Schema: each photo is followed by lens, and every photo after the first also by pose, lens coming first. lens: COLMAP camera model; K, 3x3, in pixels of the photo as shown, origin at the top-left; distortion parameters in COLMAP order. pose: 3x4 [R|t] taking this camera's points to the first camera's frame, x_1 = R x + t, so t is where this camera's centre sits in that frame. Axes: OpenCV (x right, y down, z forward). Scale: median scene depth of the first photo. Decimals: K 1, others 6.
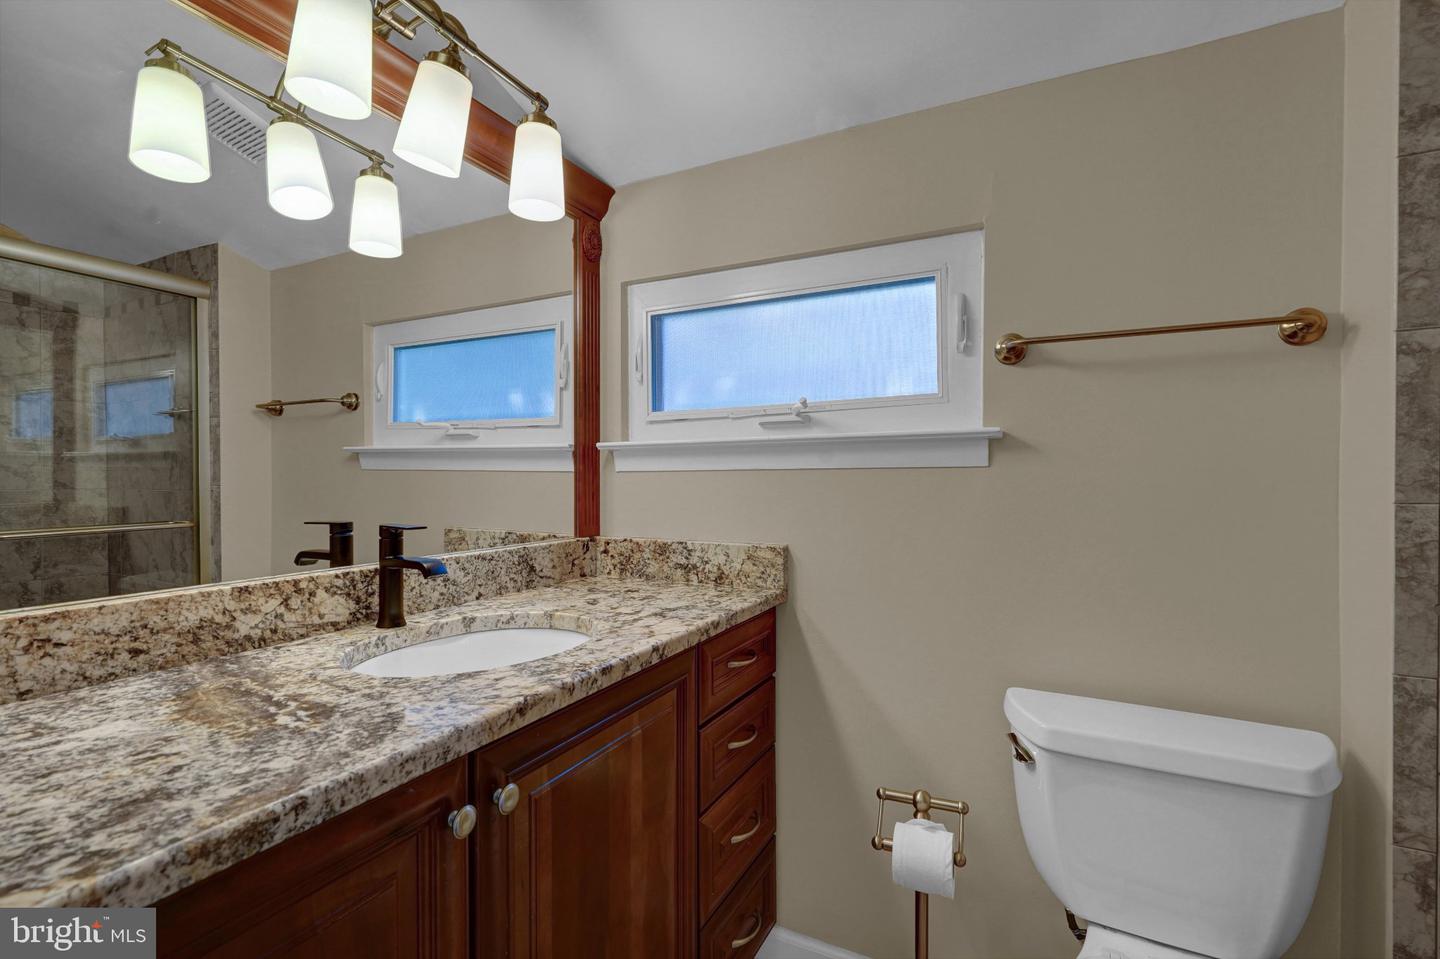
lens RADIAL K [[651.8, 0, 720.0], [0, 651.8, 479.5], [0, 0, 1]] dist [-0.006763, 0.004024]
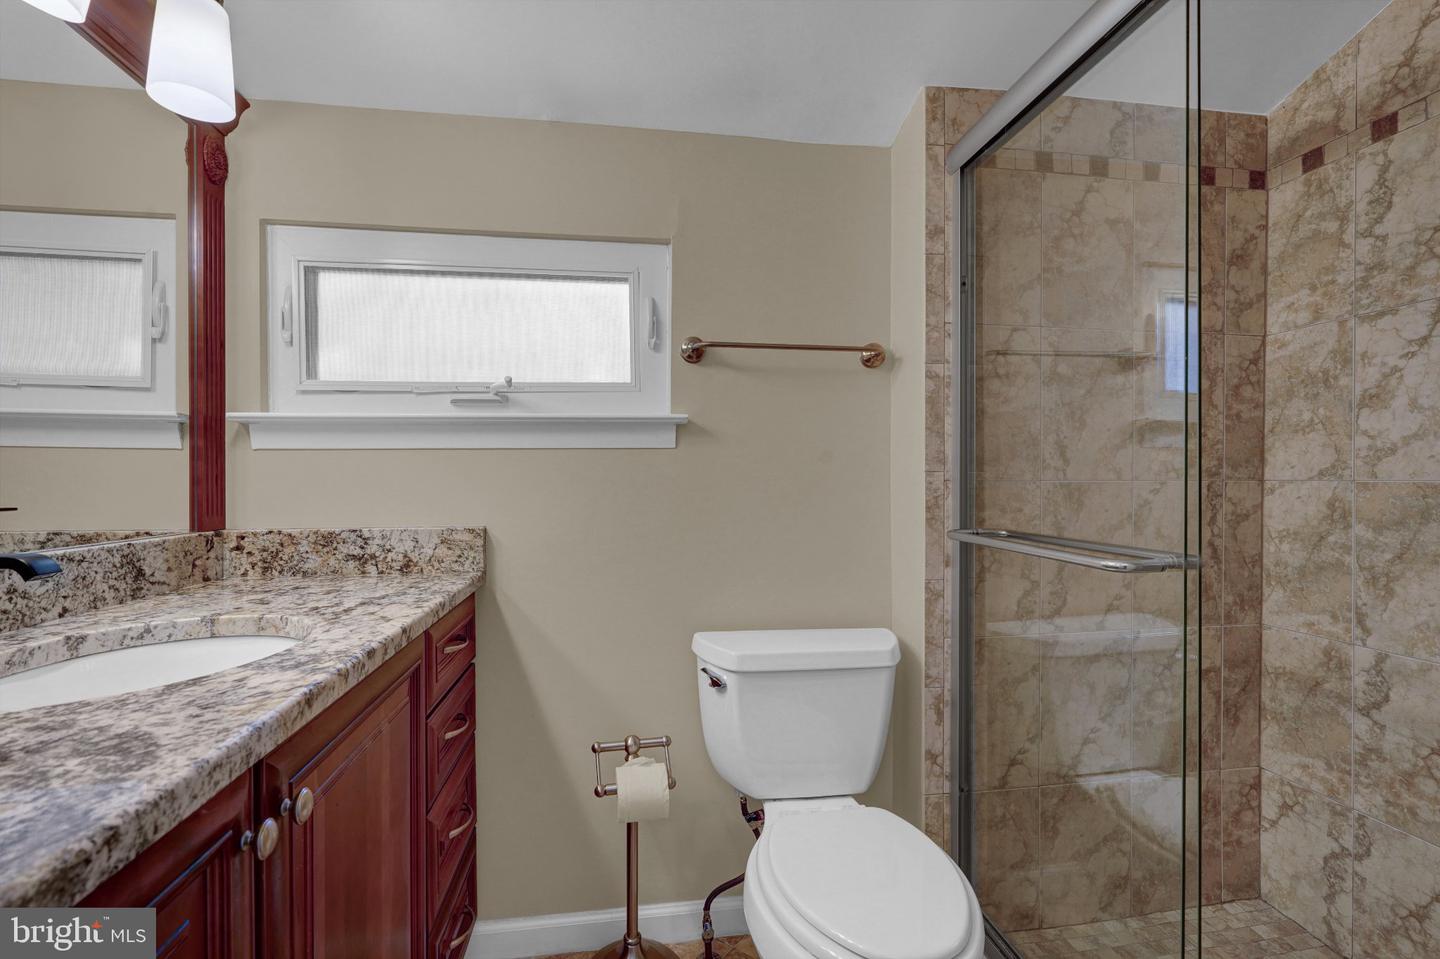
lens RADIAL K [[651.8, 0, 720.0], [0, 651.8, 479.5], [0, 0, 1]] dist [-0.006763, 0.004024]
pose [[0.813799, -0.002416, 0.581141, -0.222538], [0.005159, 0.999982, -0.003068, 0.044294], [-0.581123, 0.005495, 0.813797, 0.000134]]
